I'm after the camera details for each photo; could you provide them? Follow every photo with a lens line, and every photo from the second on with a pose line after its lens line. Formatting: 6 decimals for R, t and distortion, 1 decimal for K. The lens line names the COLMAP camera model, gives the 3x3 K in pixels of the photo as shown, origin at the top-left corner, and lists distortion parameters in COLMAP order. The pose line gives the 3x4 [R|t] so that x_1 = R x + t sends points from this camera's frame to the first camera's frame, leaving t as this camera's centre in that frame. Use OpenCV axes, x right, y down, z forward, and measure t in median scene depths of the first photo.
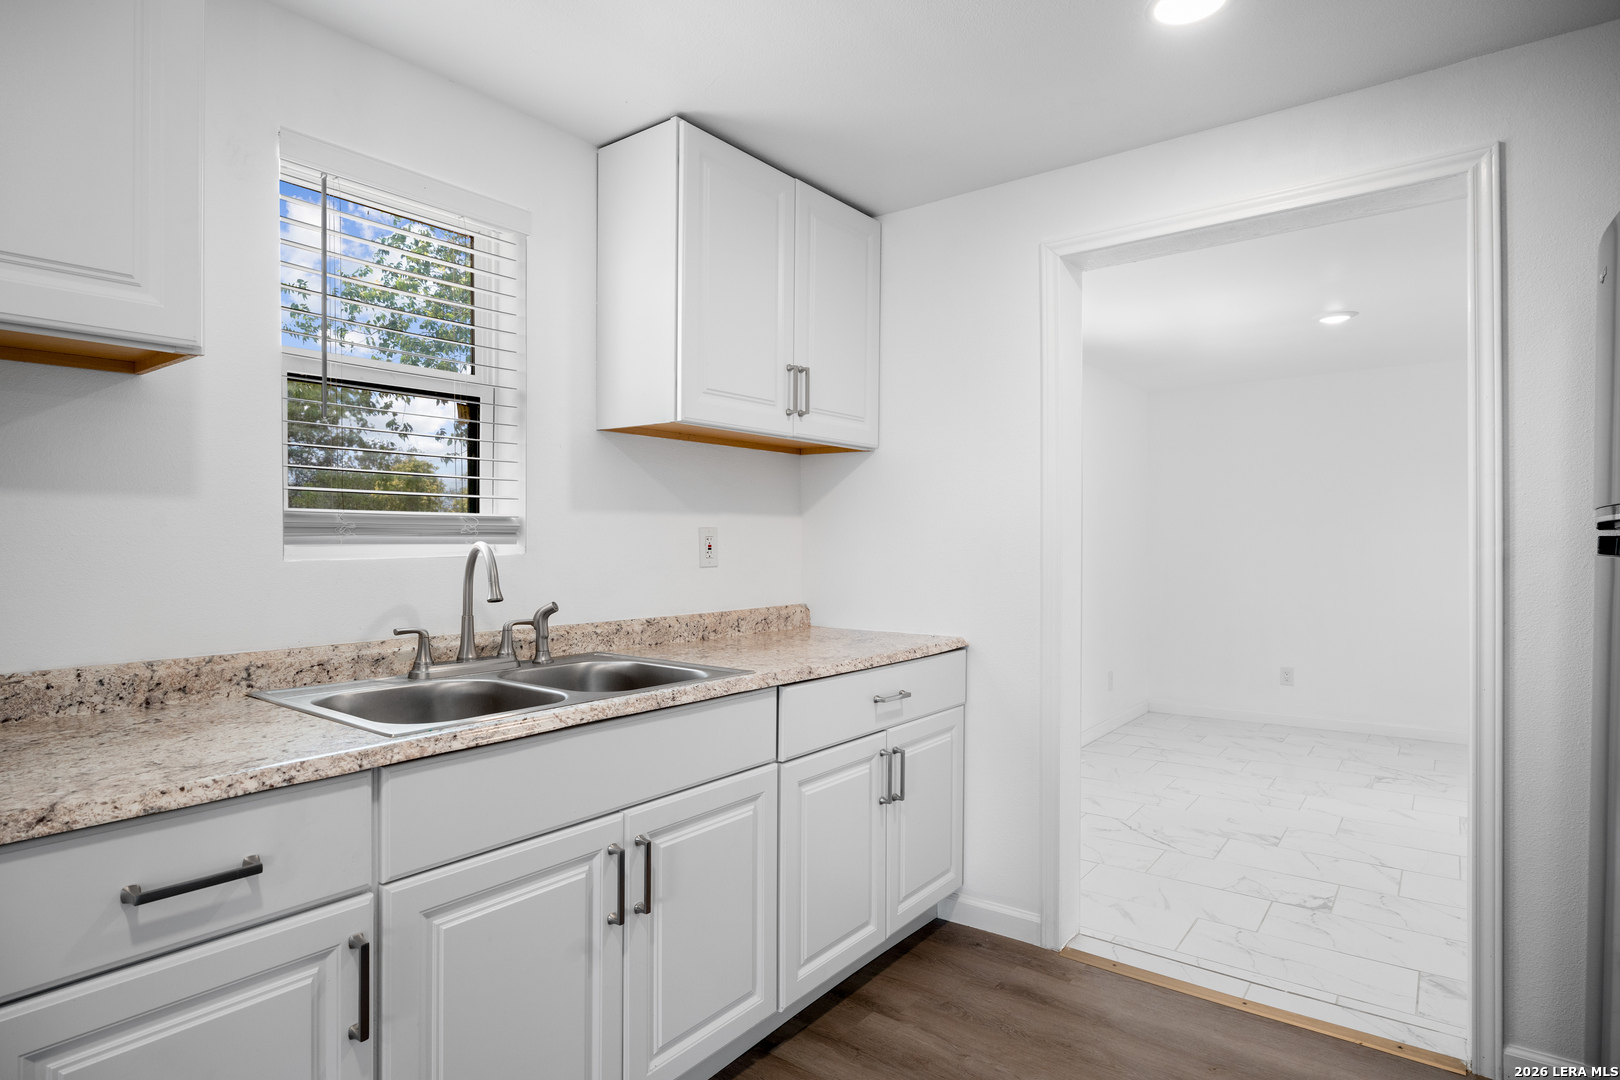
lens RADIAL K [[856.9, 0, 806.6], [0, 856.9, 540.3], [0, 0, 1]] dist [0.000273, -0.004364]
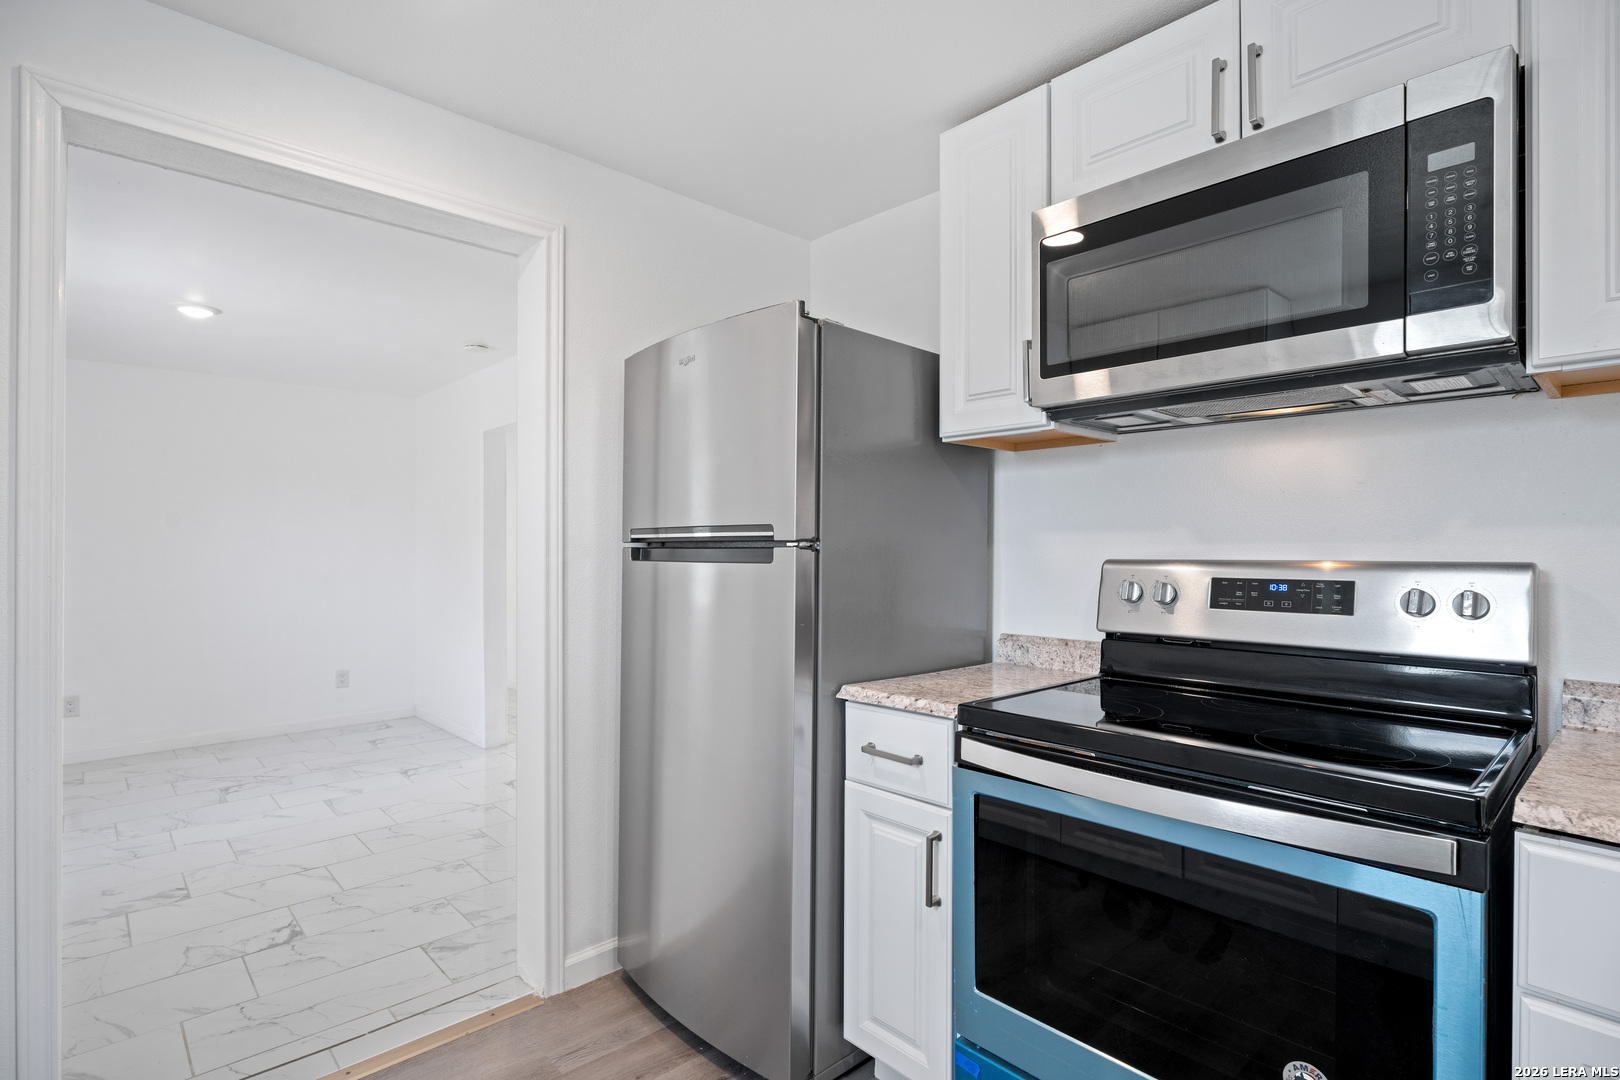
lens RADIAL K [[784.2, 0, 792.7], [0, 784.2, 561.2], [0, 0, 1]] dist [-0.011581, 0.000277]
pose [[0.180318, -0.016303, 0.983473, -0.127687], [-0.004064, 0.999842, 0.017320, -0.005582], [-0.983600, -0.007120, 0.180223, 0.265754]]
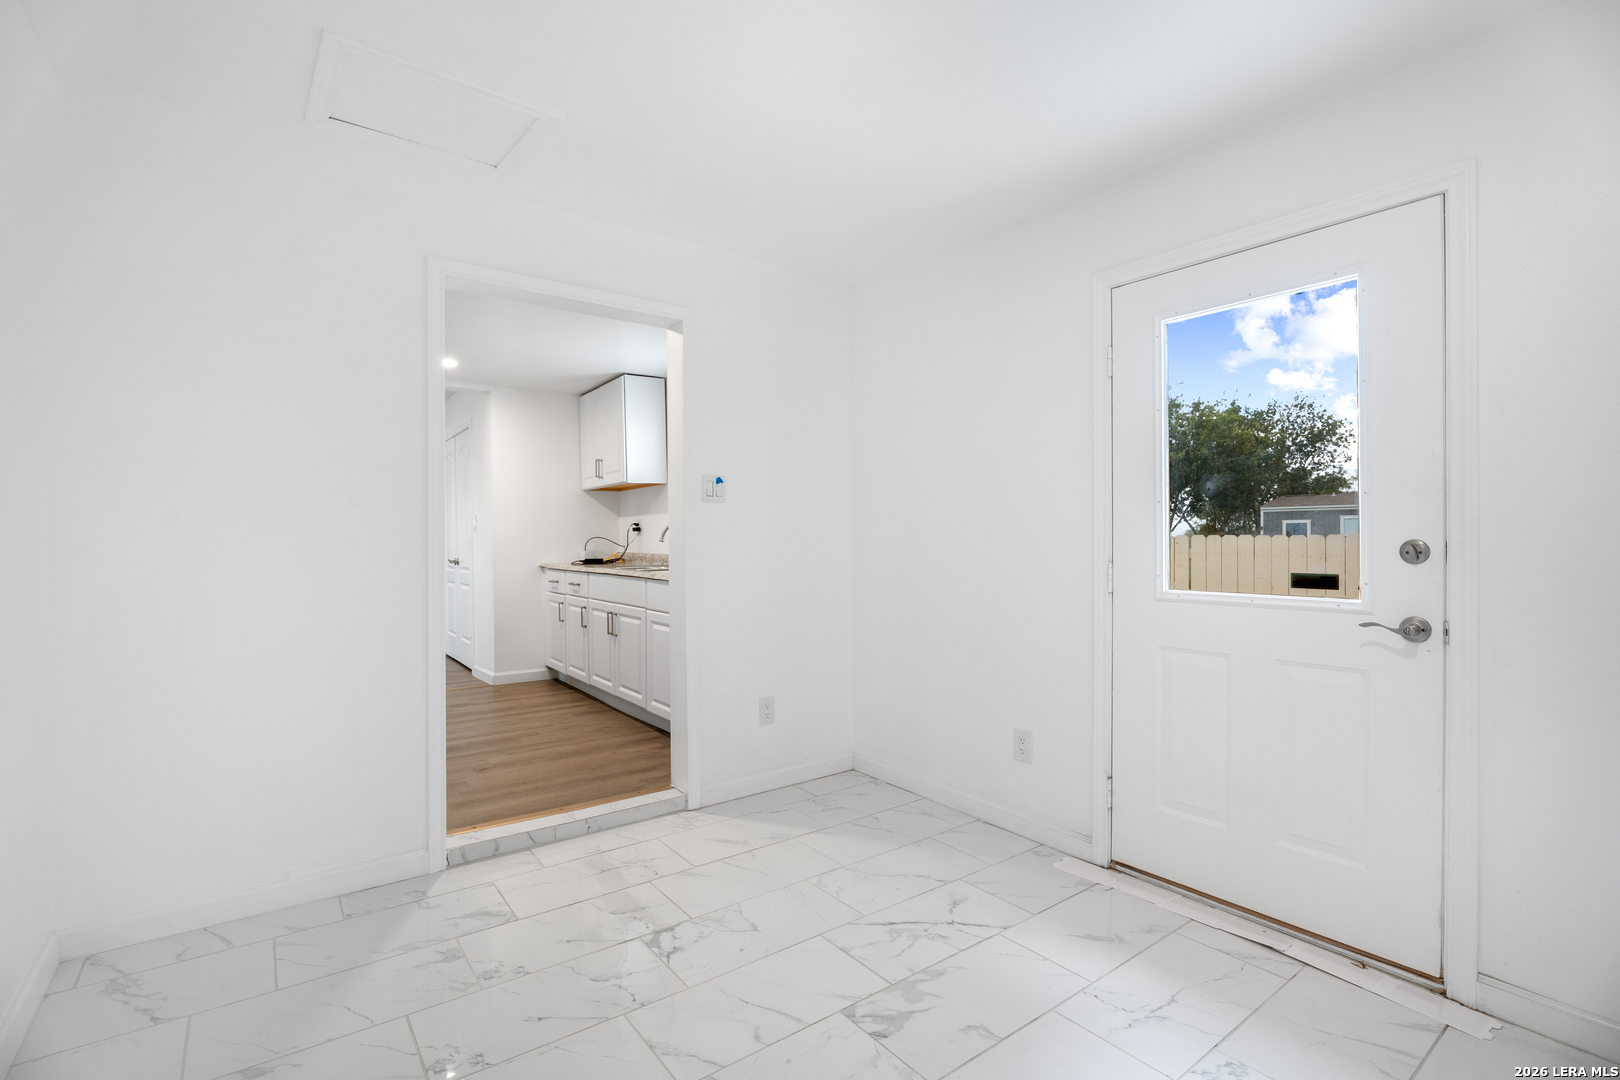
lens RADIAL K [[755.5, 0, 806.6], [0, 755.5, 539.7], [0, 0, 1]] dist [-0.003608, 0.000687]
pose [[-0.276549, 0.014926, -0.960884, 1.128091], [0.011392, 0.999860, 0.012253, 0.022903], [0.960932, -0.007558, -0.276680, 1.201419]]
